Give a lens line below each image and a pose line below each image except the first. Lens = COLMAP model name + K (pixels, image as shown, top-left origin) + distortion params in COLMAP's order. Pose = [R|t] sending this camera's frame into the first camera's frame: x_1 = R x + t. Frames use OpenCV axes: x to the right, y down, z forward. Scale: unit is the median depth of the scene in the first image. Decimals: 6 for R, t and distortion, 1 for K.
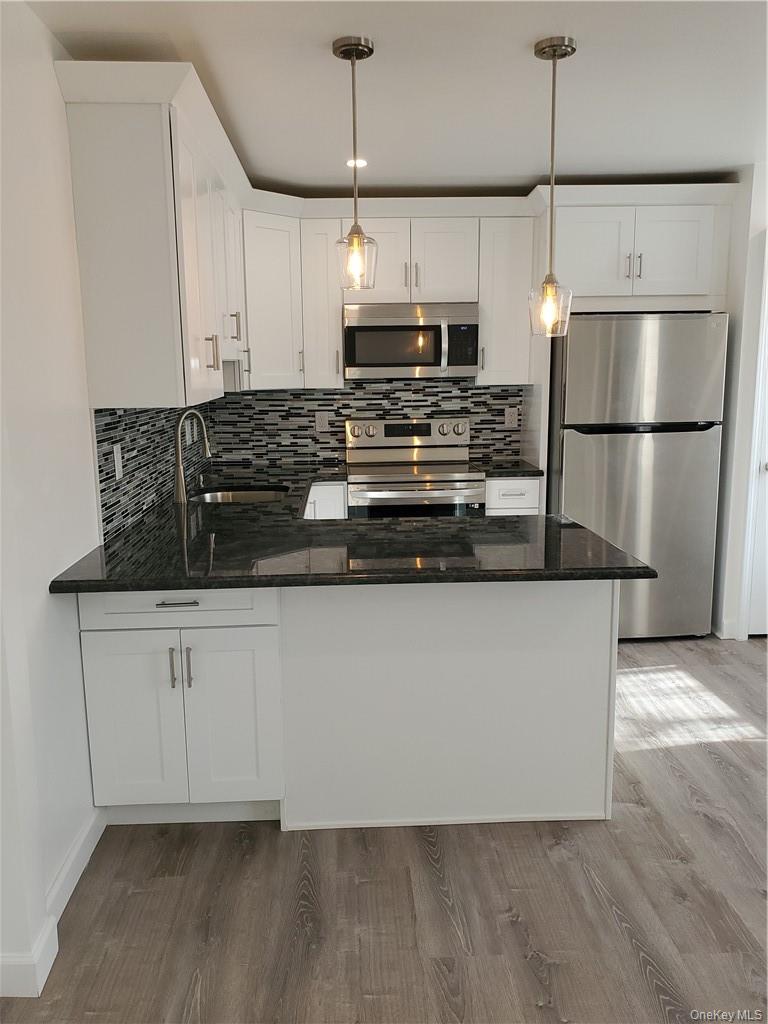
lens RADIAL K [[833.5, 0, 384.0], [0, 833.5, 512.0], [0, 0, 1]] dist [0.030820, -0.009192]
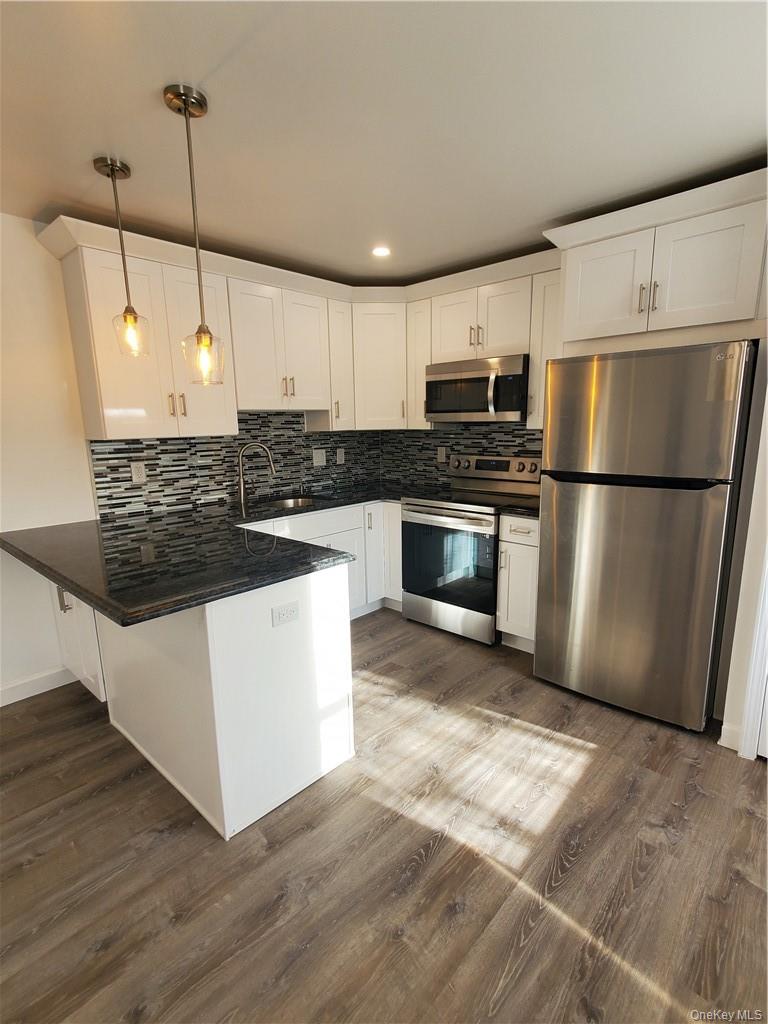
lens RADIAL K [[511.4, 0, 390.5], [0, 511.4, 517.6], [0, 0, 1]] dist [-0.013299, 0.021612]
pose [[0.699871, 0.135501, -0.701299, 0.539679], [-0.113305, 0.990470, 0.078299, -0.076908], [0.705225, 0.024662, 0.708554, 0.447493]]
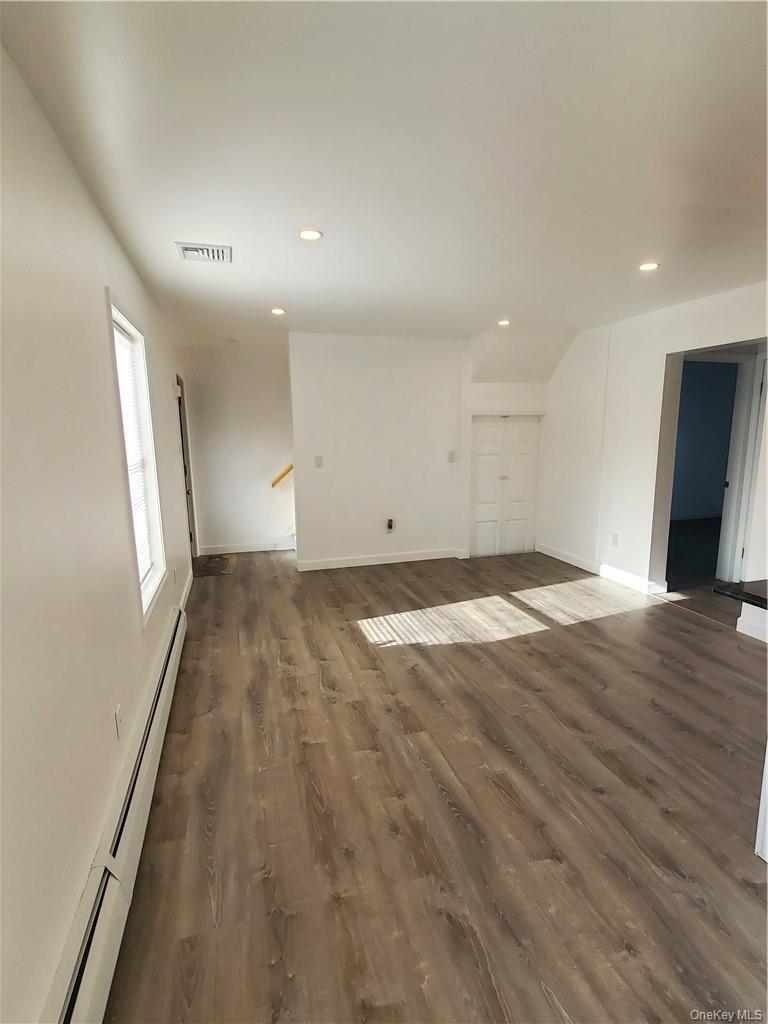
lens RADIAL K [[511.4, 0, 390.5], [0, 511.4, 517.6], [0, 0, 1]] dist [-0.013299, 0.021612]
pose [[-0.973847, 0.059366, -0.219313, 0.560841], [-0.017322, 0.943052, 0.332194, -0.169227], [0.226544, 0.327305, -0.917360, 0.900223]]
